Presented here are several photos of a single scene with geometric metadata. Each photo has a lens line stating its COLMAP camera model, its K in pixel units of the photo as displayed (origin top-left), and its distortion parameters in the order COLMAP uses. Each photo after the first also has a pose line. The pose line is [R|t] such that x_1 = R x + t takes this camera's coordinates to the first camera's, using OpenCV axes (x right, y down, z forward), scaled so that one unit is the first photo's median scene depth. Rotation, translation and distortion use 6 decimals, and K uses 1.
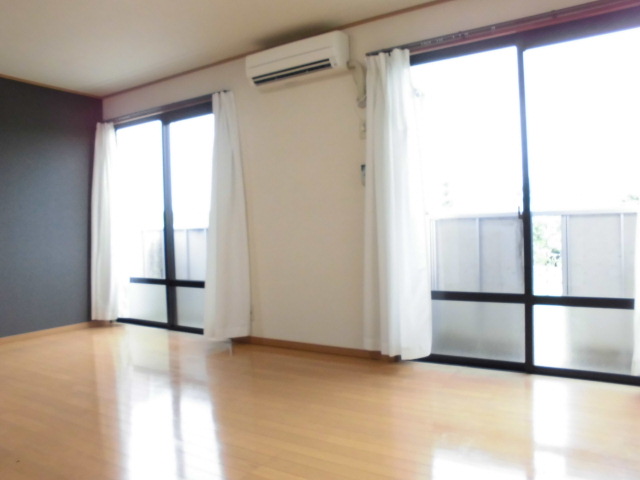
lens RADIAL K [[493.8, 0, 317.9], [0, 493.8, 235.1], [0, 0, 1]] dist [-0.079558, -0.004643]
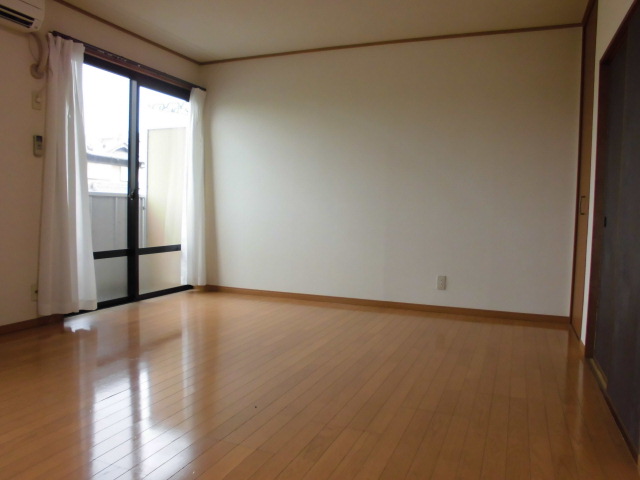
lens RADIAL K [[493.8, 0, 316.8], [0, 493.8, 241.9], [0, 0, 1]] dist [-0.079558, -0.004643]
pose [[-0.210173, -0.044240, 0.976663, -1.104205], [-0.014550, 0.999007, 0.042121, 0.026907], [-0.977556, -0.005358, -0.210608, 0.721975]]
